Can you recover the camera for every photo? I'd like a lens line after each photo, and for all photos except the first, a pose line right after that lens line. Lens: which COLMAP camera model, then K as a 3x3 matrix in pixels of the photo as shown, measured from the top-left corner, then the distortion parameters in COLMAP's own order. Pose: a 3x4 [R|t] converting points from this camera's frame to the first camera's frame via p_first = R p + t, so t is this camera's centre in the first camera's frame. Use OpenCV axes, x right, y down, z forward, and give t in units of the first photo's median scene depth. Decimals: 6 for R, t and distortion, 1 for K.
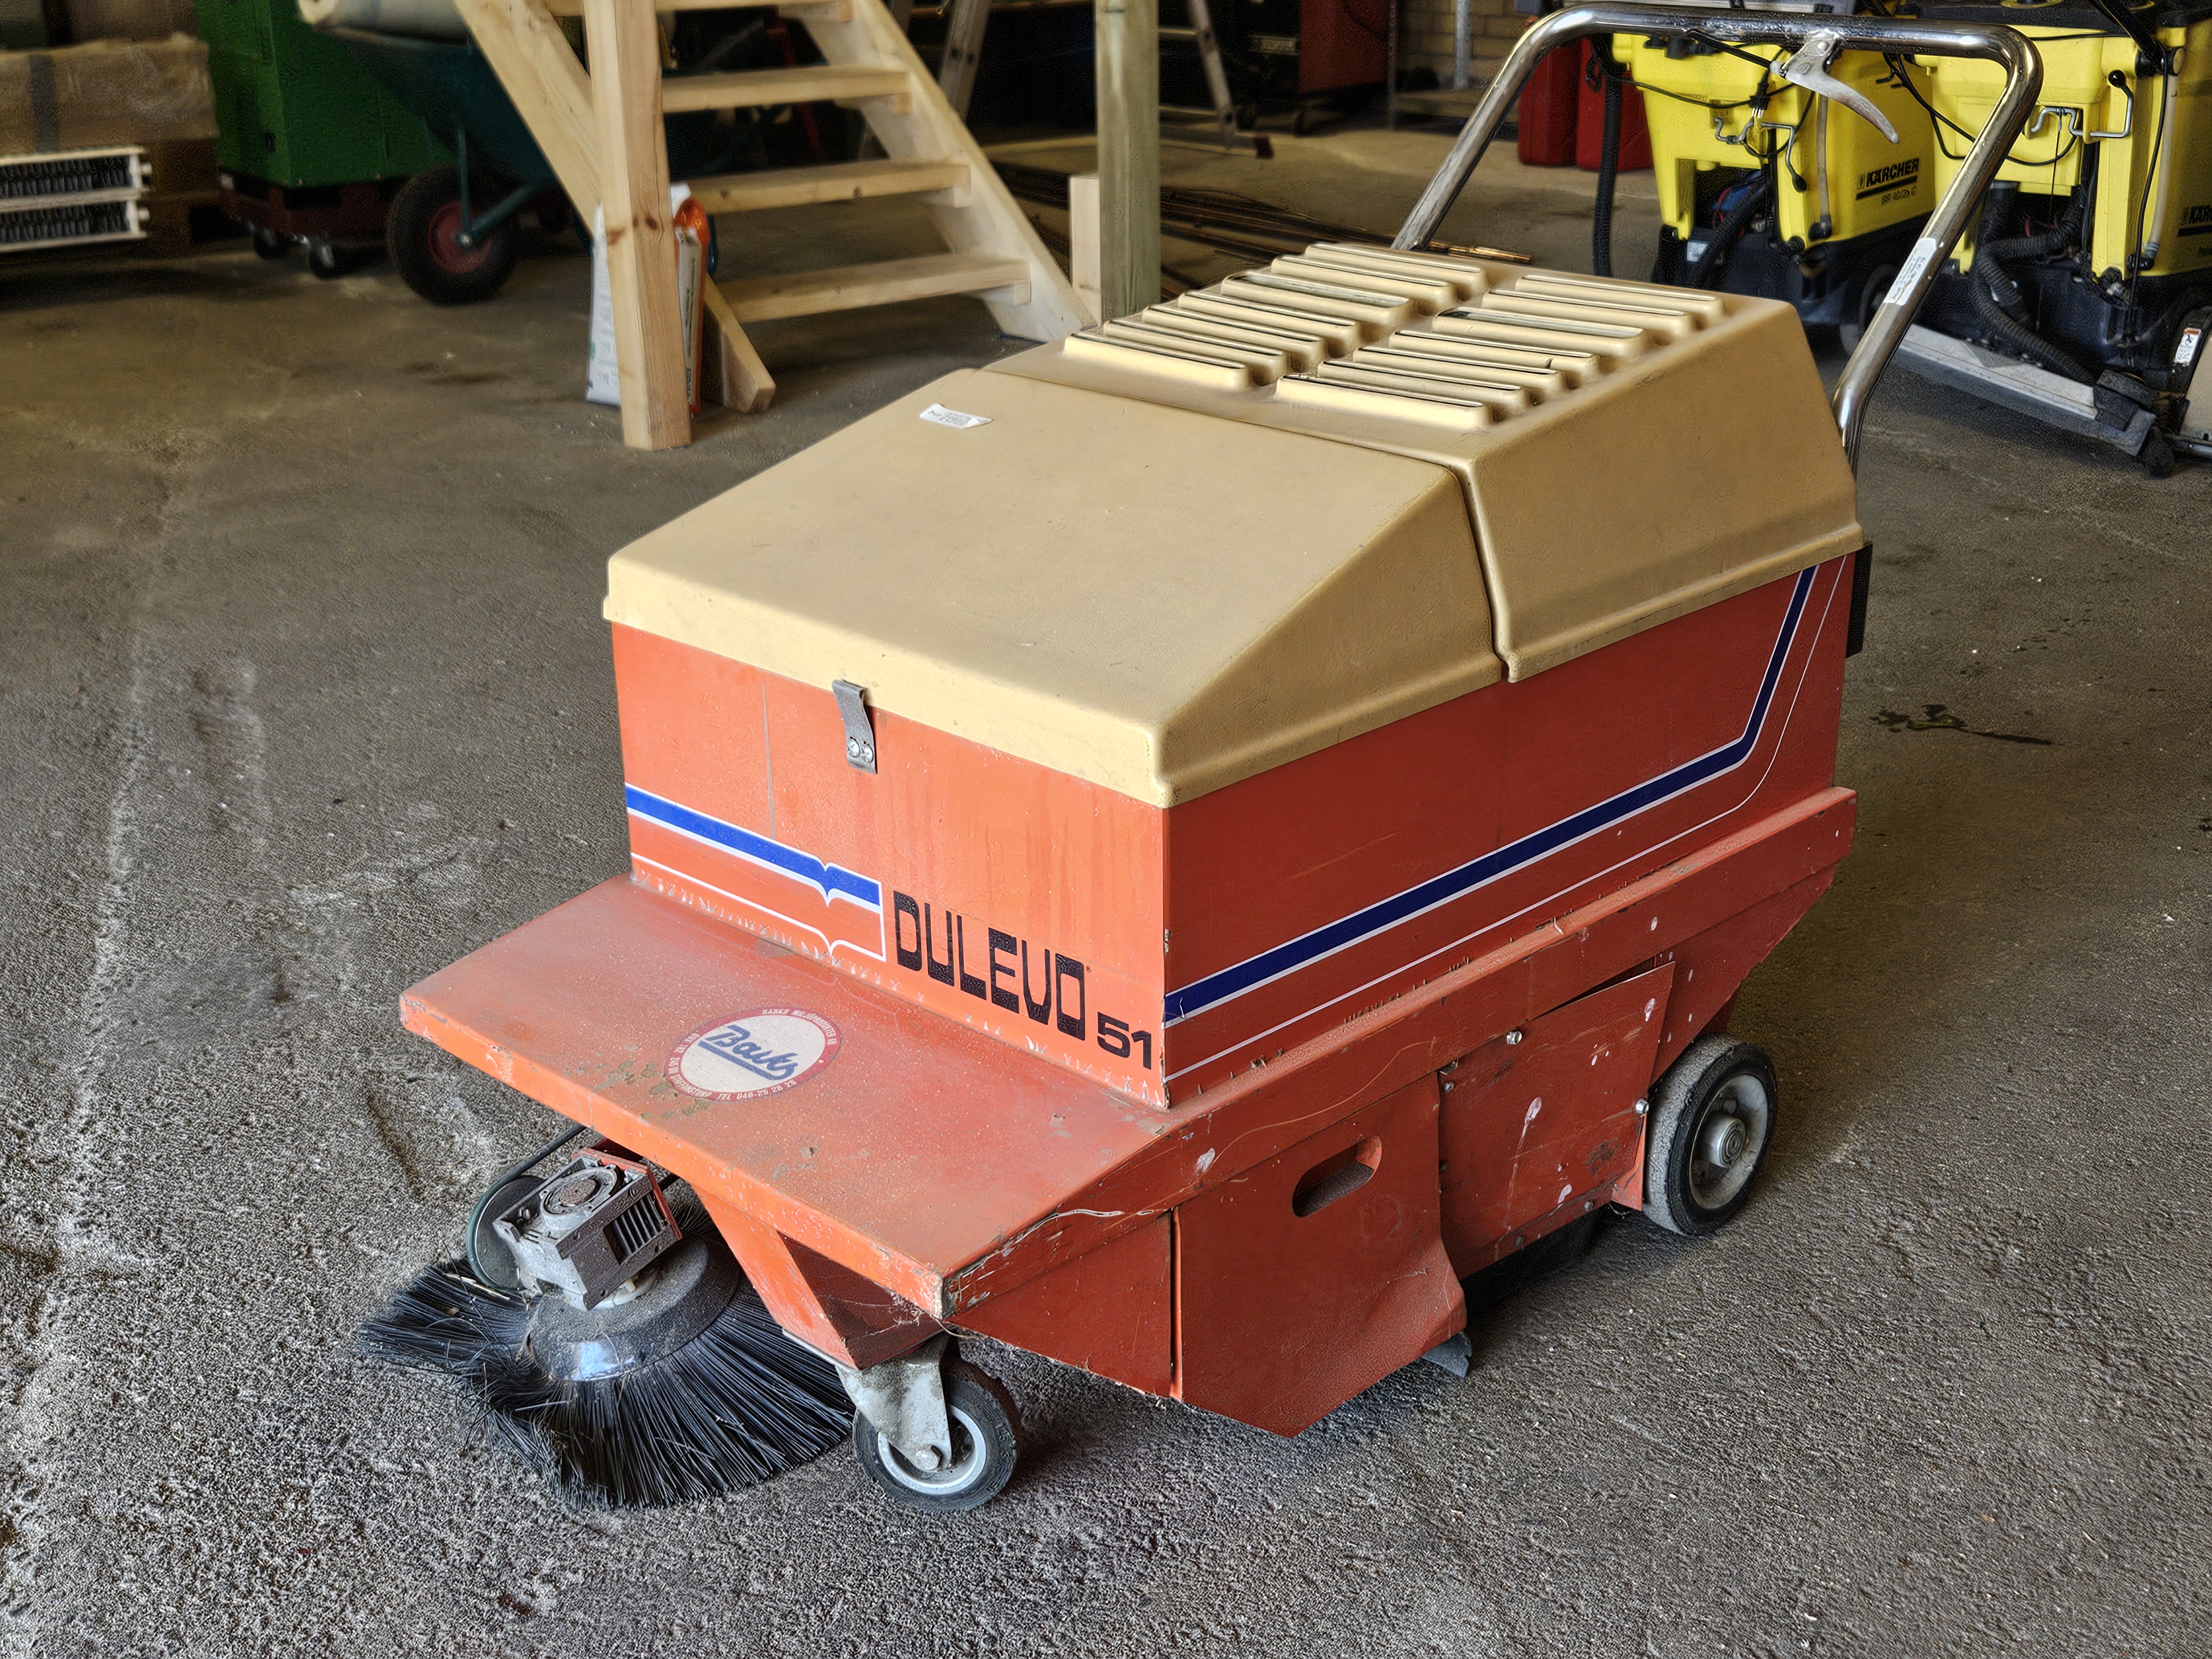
lens RADIAL K [[2685.4, 0, 1109.6], [0, 2685.4, 823.3], [0, 0, 1]] dist [0.066633, 0.000000]
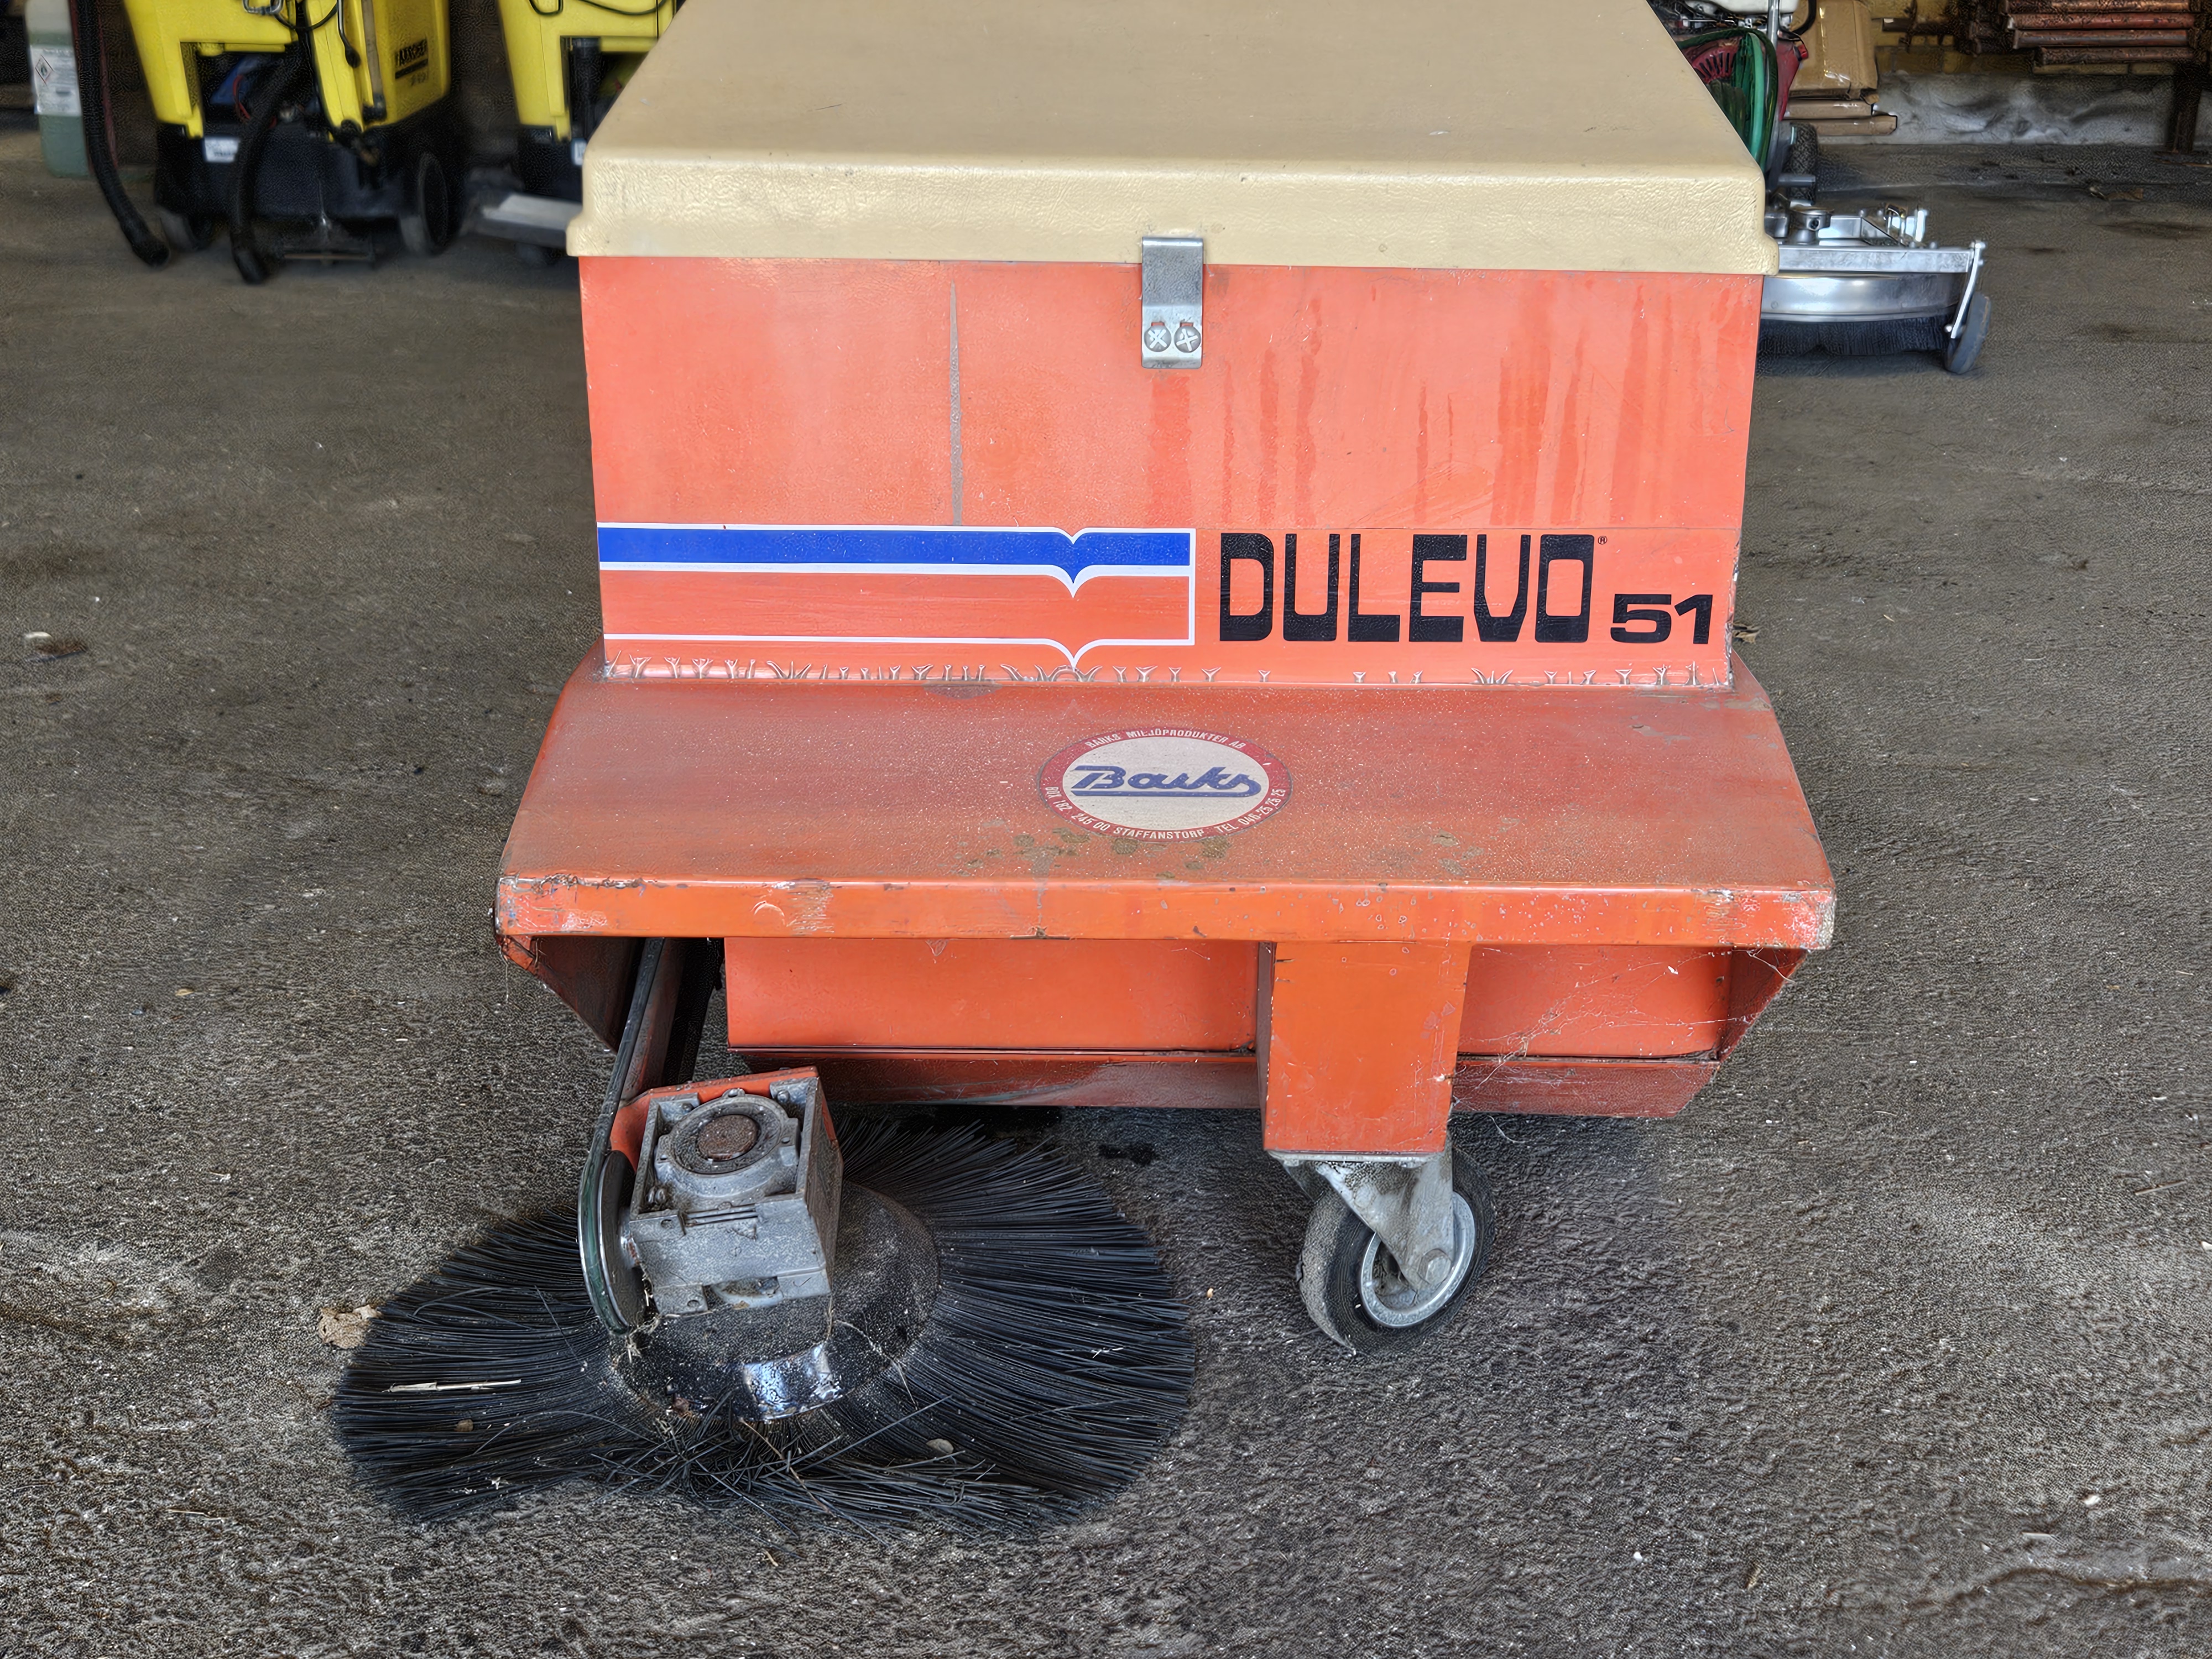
lens RADIAL K [[2685.4, 0, 1119.1], [0, 2685.4, 837.6], [0, 0, 1]] dist [0.066633, 0.000000]
pose [[0.718494, -0.216535, 0.660968, -0.597782], [0.233304, 0.970279, 0.064257, 0.051711], [-0.655237, 0.108038, 0.747658, 0.489391]]
